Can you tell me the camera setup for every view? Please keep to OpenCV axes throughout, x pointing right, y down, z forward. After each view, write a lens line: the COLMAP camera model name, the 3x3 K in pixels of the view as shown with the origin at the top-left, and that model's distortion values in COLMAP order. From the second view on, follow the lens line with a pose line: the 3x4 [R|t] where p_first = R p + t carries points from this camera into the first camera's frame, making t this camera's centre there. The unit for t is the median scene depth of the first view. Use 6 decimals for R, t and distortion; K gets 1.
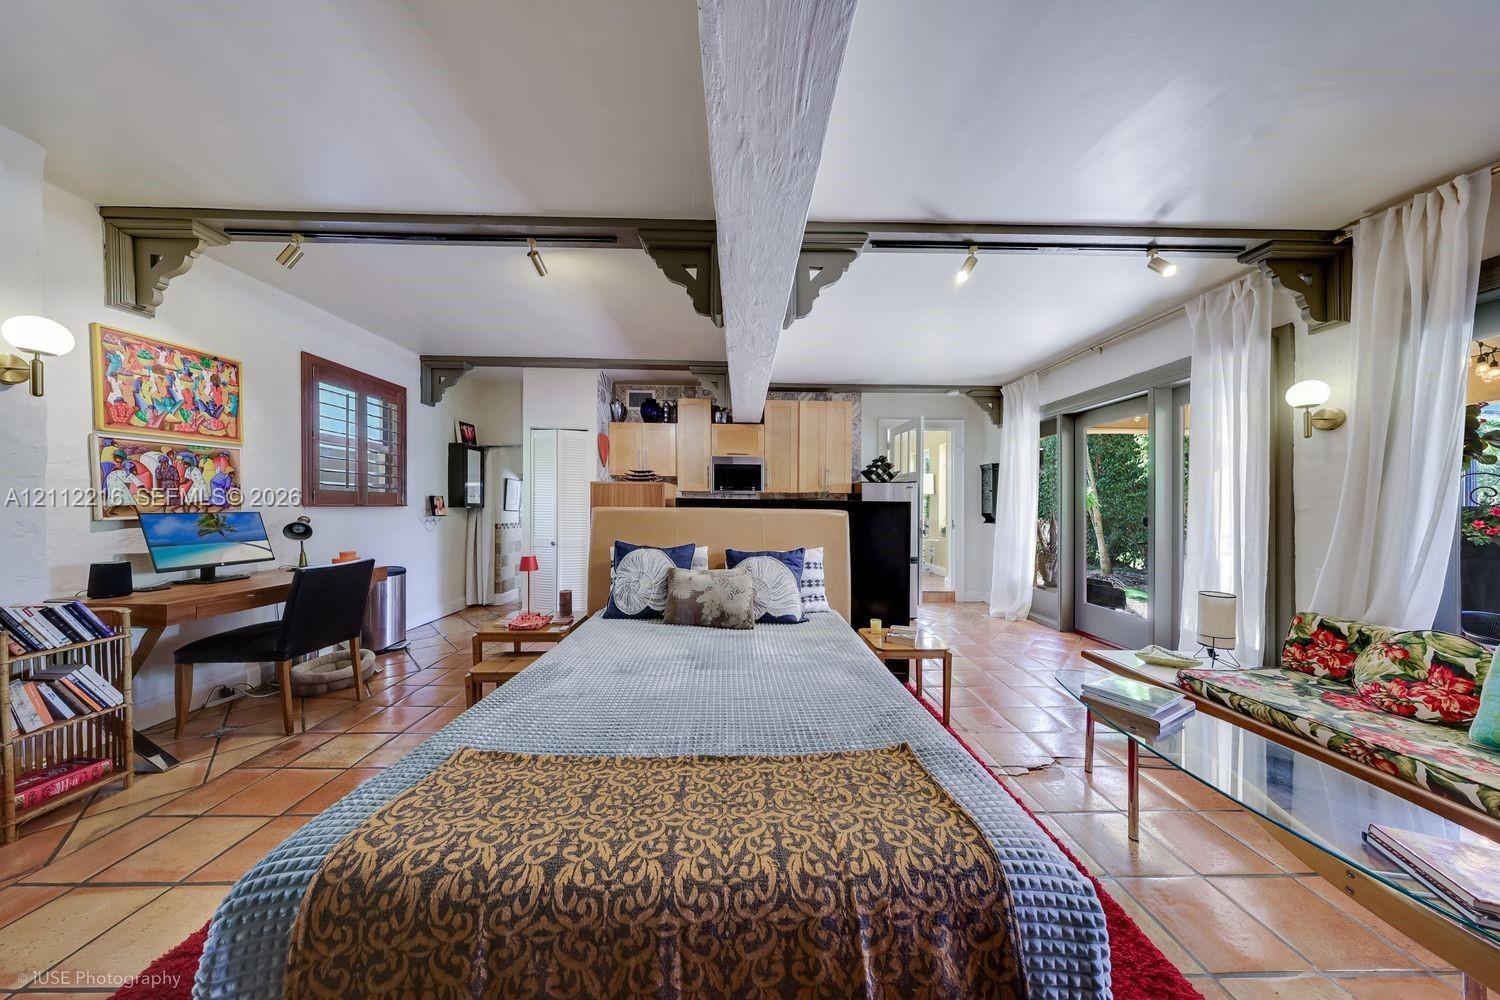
lens RADIAL K [[434.7, 0, 748.2], [0, 434.7, 510.5], [0, 0, 1]] dist [-0.001439, -0.000092]
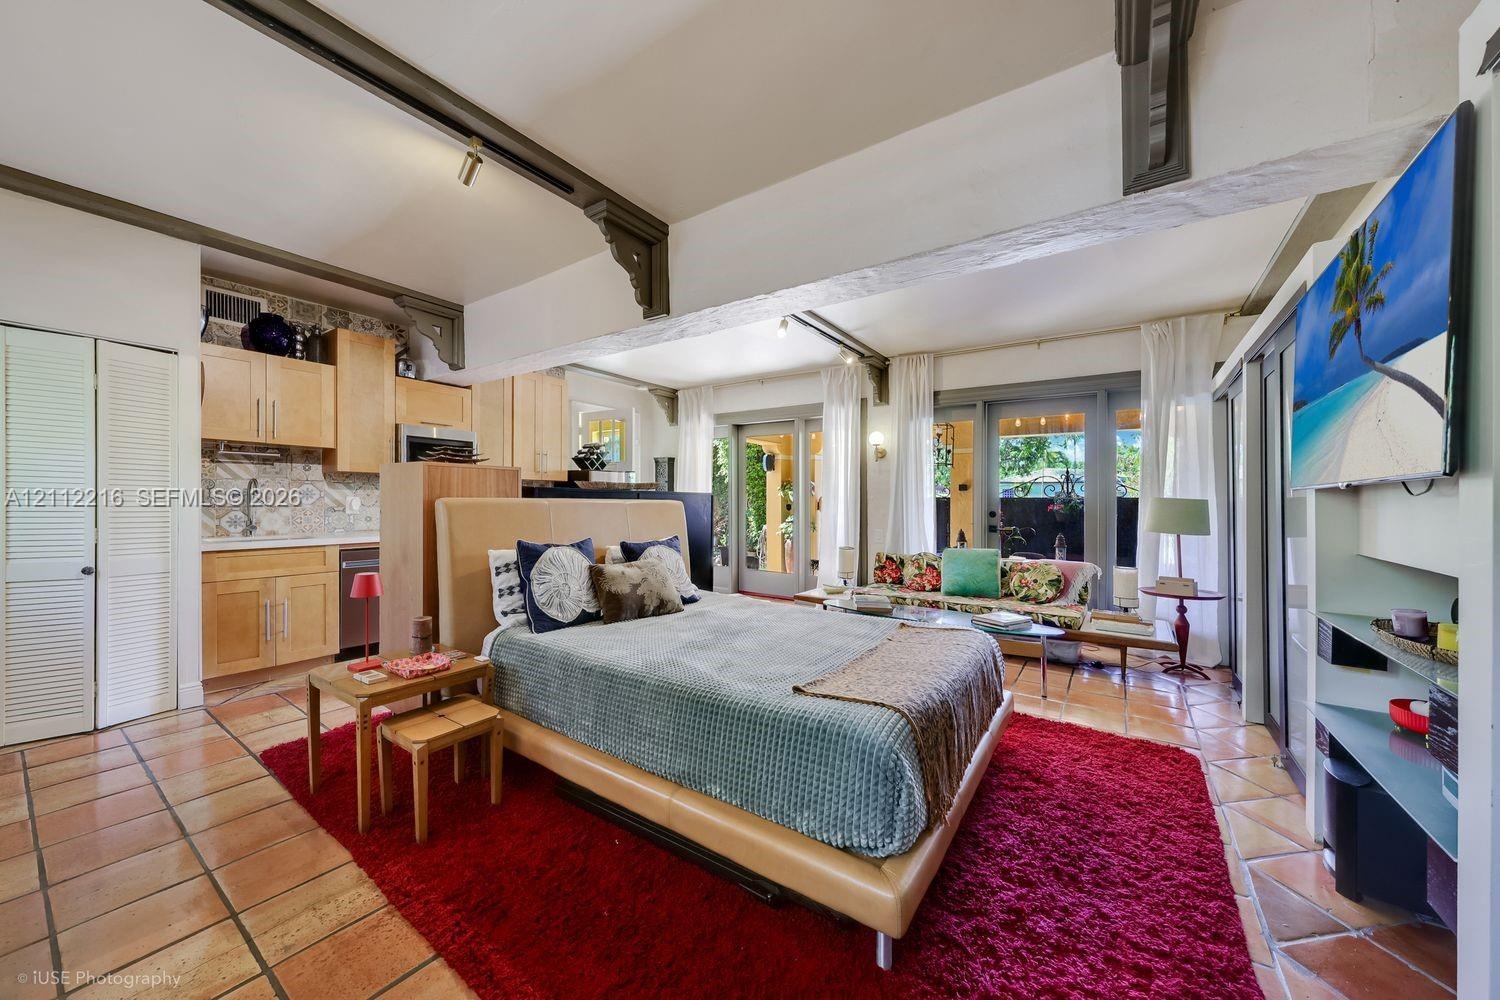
lens RADIAL K [[535.1, 0, 750.8], [0, 535.1, 497.0], [0, 0, 1]] dist [0.000636, 0.000023]
pose [[0.580804, -0.000483, 0.814043, -1.199472], [0.002624, 0.999996, -0.001279, -0.010608], [-0.814039, 0.002879, 0.580803, 0.105246]]
